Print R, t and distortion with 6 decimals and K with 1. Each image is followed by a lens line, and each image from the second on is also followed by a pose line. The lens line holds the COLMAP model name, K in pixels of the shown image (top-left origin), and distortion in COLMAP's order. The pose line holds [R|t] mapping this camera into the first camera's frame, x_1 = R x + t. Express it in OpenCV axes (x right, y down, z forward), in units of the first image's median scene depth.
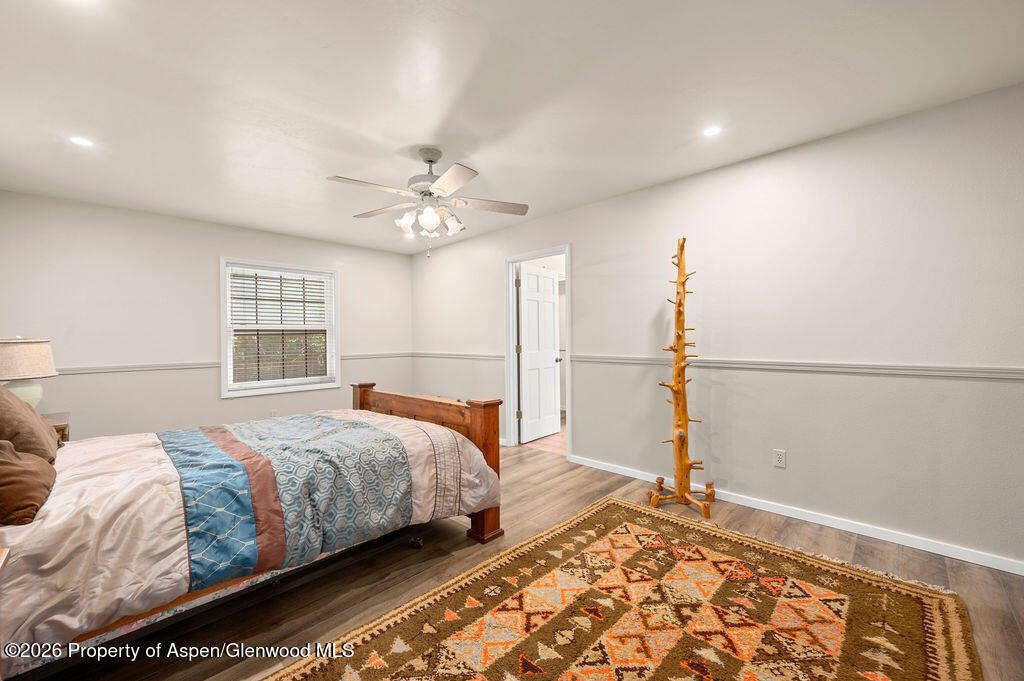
lens RADIAL K [[405.4, 0, 513.1], [0, 405.4, 337.6], [0, 0, 1]] dist [-0.008288, -0.000747]
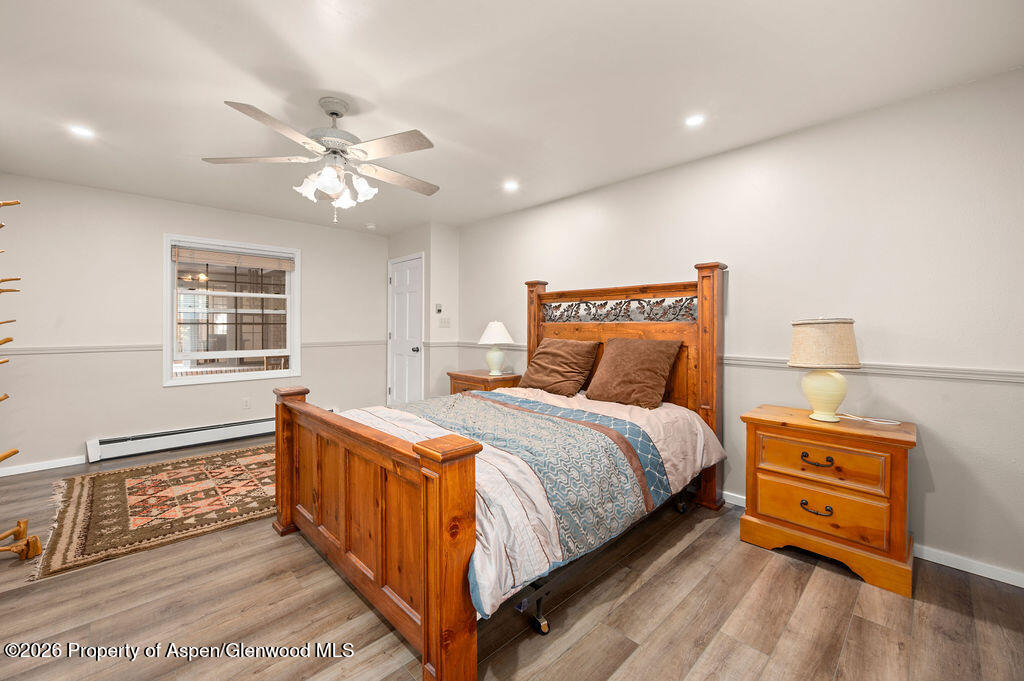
lens RADIAL K [[405.4, 0, 510.8], [0, 405.4, 334.6], [0, 0, 1]] dist [-0.008288, -0.000747]
pose [[-0.999644, 0.001721, 0.026612, -0.741644], [0.002039, 0.999927, 0.011915, 0.009363], [-0.026590, 0.011965, -0.999575, 2.313289]]
